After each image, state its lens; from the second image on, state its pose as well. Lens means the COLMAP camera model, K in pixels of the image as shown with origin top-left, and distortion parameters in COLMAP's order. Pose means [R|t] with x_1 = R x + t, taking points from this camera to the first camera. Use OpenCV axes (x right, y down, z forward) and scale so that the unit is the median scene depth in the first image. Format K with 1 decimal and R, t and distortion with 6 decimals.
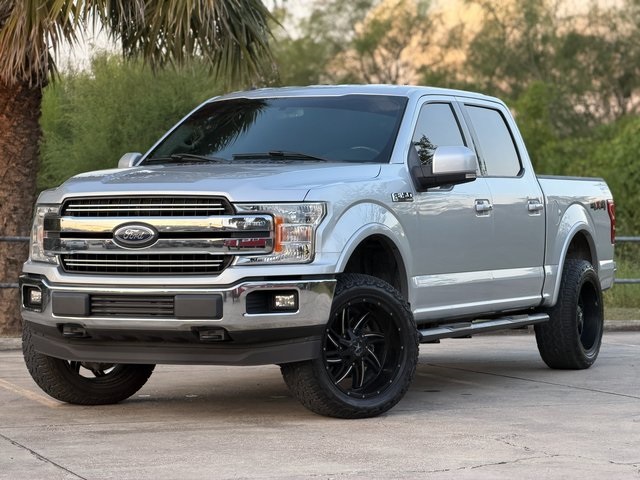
lens RADIAL K [[1934.5, 0, 338.7], [0, 1934.5, 239.9], [0, 0, 1]] dist [0.242087, -0.676606]
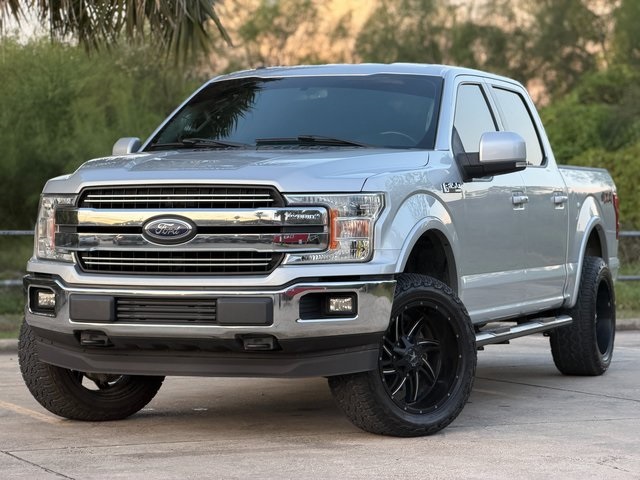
lens RADIAL K [[1934.5, 0, 338.7], [0, 1934.5, 239.9], [0, 0, 1]] dist [0.242087, -0.676606]
pose [[0.996566, 0.001832, 0.082778, -0.098535], [-0.002124, 0.999992, 0.003438, -0.001007], [-0.082771, -0.003602, 0.996562, 0.116775]]
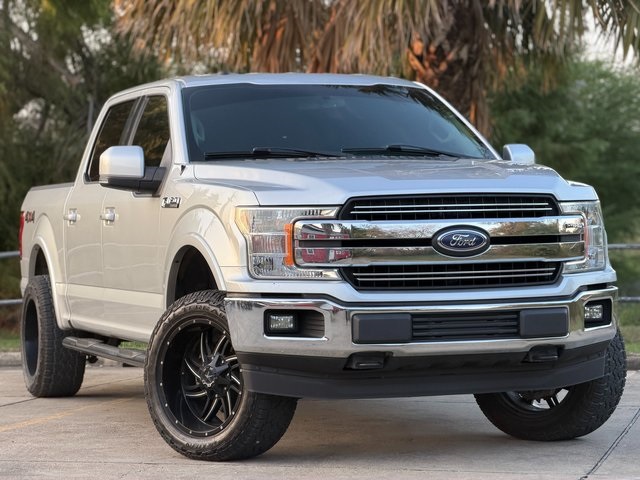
lens RADIAL K [[1934.5, 0, 338.7], [0, 1934.5, 239.9], [0, 0, 1]] dist [0.242087, -0.676606]
pose [[0.715358, -0.014103, 0.698616, -0.707596], [0.023129, 0.999726, -0.003502, -0.001240], [-0.698376, 0.018663, 0.715488, 0.430017]]
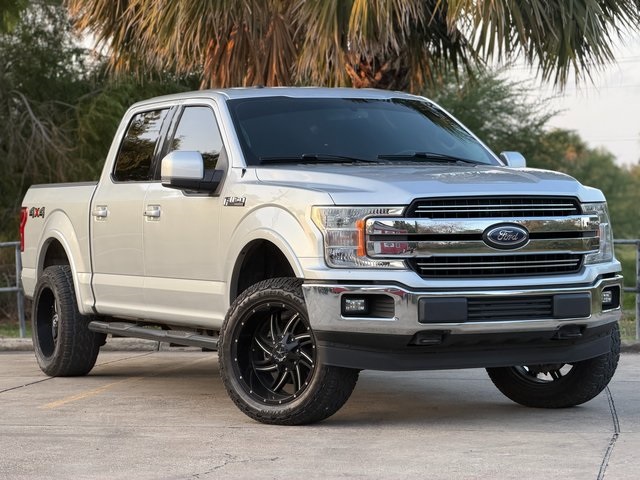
lens RADIAL K [[1934.5, 0, 338.7], [0, 1934.5, 239.9], [0, 0, 1]] dist [0.242087, -0.676606]
pose [[0.634458, -0.013507, 0.772840, -0.894695], [0.019533, 0.999808, 0.001439, -0.003532], [-0.772711, 0.014183, 0.634600, 0.432567]]
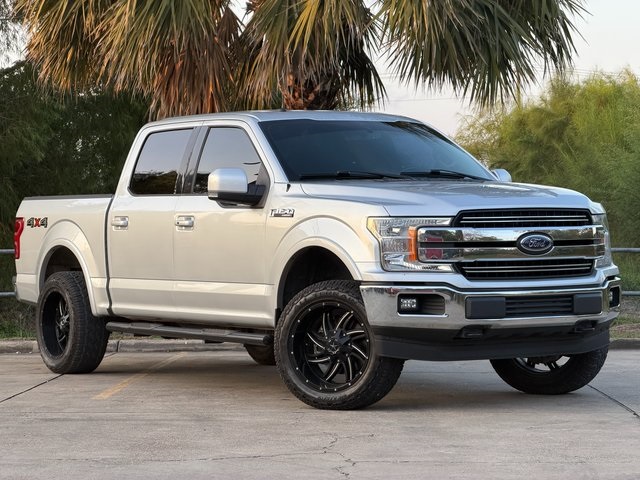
lens RADIAL K [[1934.5, 0, 338.7], [0, 1934.5, 239.9], [0, 0, 1]] dist [0.242087, -0.676606]
pose [[0.534947, -0.009385, 0.844834, -1.093968], [0.020172, 0.999795, -0.001666, -0.004806], [-0.844645, 0.017933, 0.535026, 0.480371]]
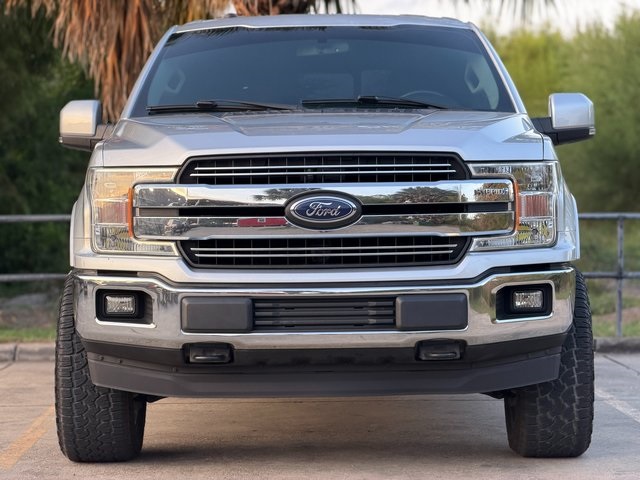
lens RADIAL K [[1934.5, 0, 338.7], [0, 1934.5, 239.9], [0, 0, 1]] dist [0.242087, -0.676606]
pose [[0.907817, -0.016091, 0.419059, -0.376331], [0.014791, 0.999870, 0.006351, 0.003677], [-0.419107, 0.000432, 0.907937, 0.370123]]
